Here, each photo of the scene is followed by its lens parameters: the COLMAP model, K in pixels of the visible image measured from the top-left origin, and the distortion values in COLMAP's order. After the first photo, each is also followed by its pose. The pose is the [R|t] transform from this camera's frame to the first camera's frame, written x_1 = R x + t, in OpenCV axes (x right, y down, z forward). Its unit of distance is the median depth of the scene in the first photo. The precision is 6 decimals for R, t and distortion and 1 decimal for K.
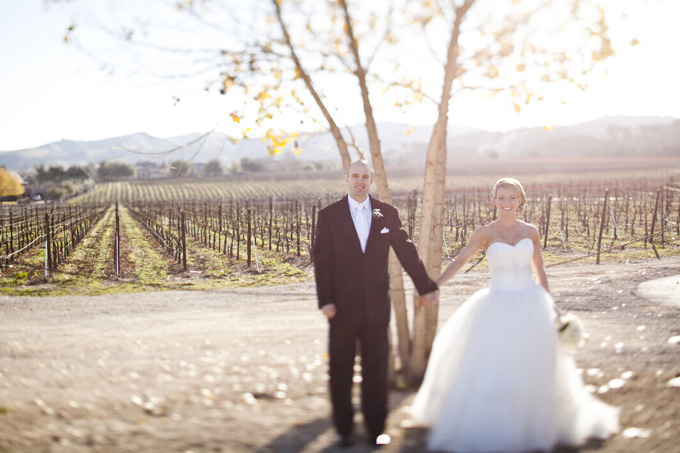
lens RADIAL K [[855.1, 0, 340.0], [0, 855.1, 226.5], [0, 0, 1]] dist [-0.029749, -0.026225]
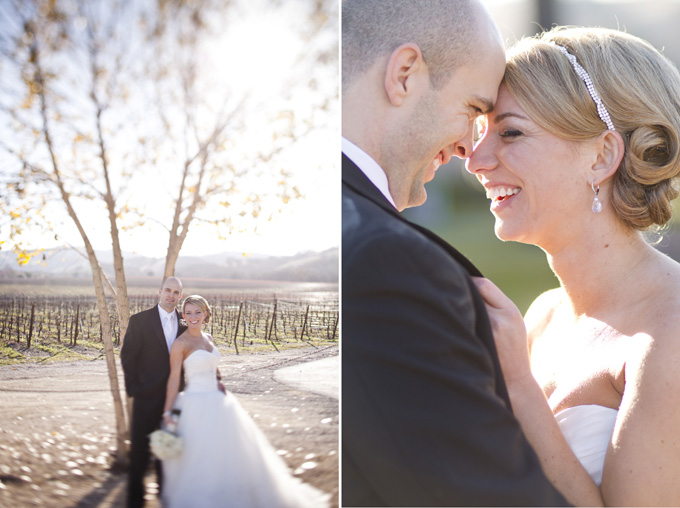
lens RADIAL K [[866.5, 0, 340.0], [0, 866.5, 254.0], [0, 0, 1]] dist [-0.081739, 0.049485]
pose [[0.974001, 0.054784, 0.219820, 0.131715], [-0.031423, 0.993611, -0.108397, 0.025662], [-0.224354, 0.098672, 0.969499, -0.395006]]
